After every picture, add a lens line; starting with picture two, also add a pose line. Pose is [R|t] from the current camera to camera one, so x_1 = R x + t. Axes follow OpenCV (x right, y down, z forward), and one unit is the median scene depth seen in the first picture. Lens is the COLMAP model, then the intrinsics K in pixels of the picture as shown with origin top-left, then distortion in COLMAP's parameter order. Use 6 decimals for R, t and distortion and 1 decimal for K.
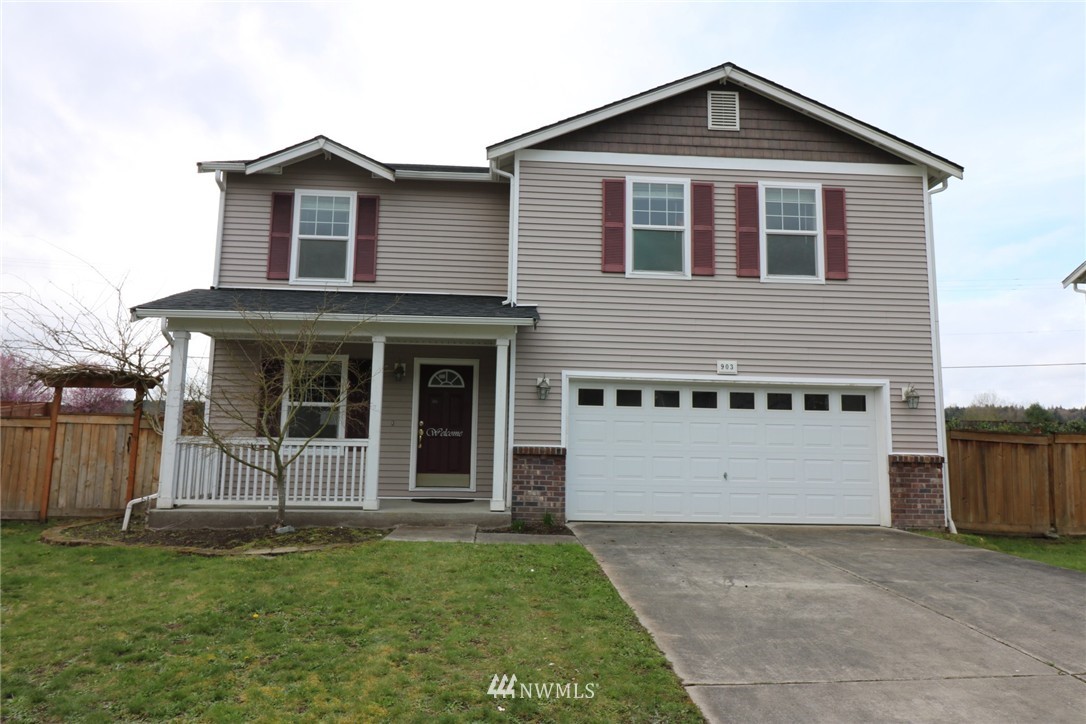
lens RADIAL K [[793.6, 0, 537.0], [0, 793.6, 349.6], [0, 0, 1]] dist [0.003449, 0.003482]
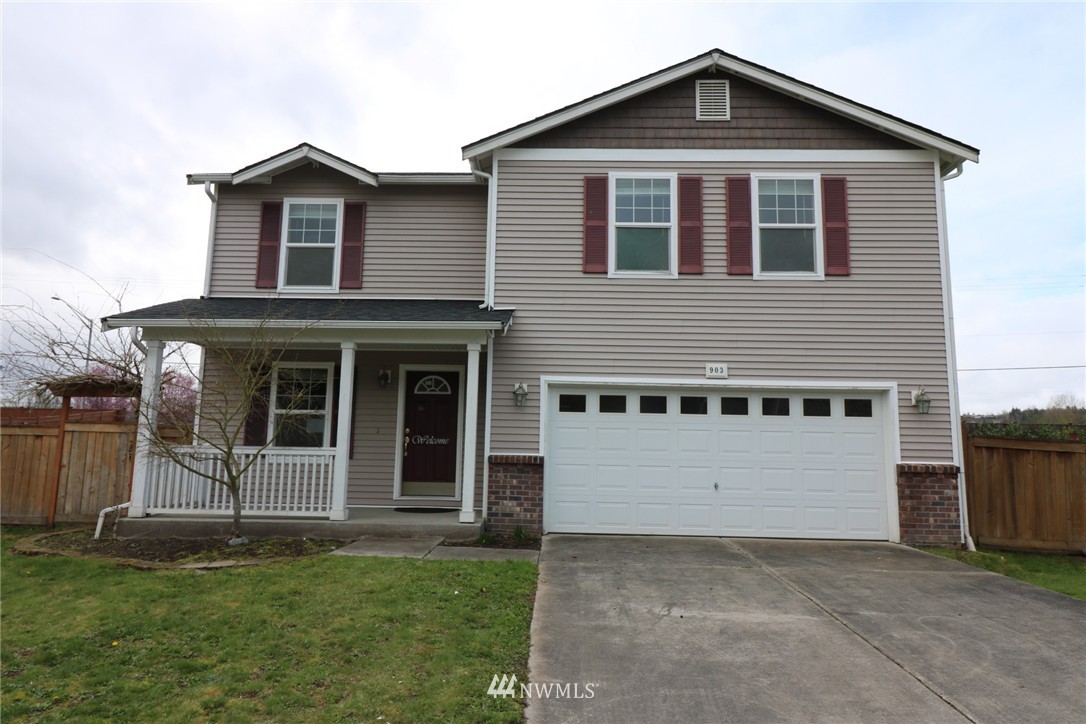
lens RADIAL K [[755.3, 0, 543.0], [0, 755.3, 349.4], [0, 0, 1]] dist [0.003119, -0.000719]
pose [[0.995111, -0.013001, -0.097903, 0.120166], [0.012107, 0.999880, -0.009713, 0.003208], [0.098018, 0.008480, 0.995149, 0.086252]]
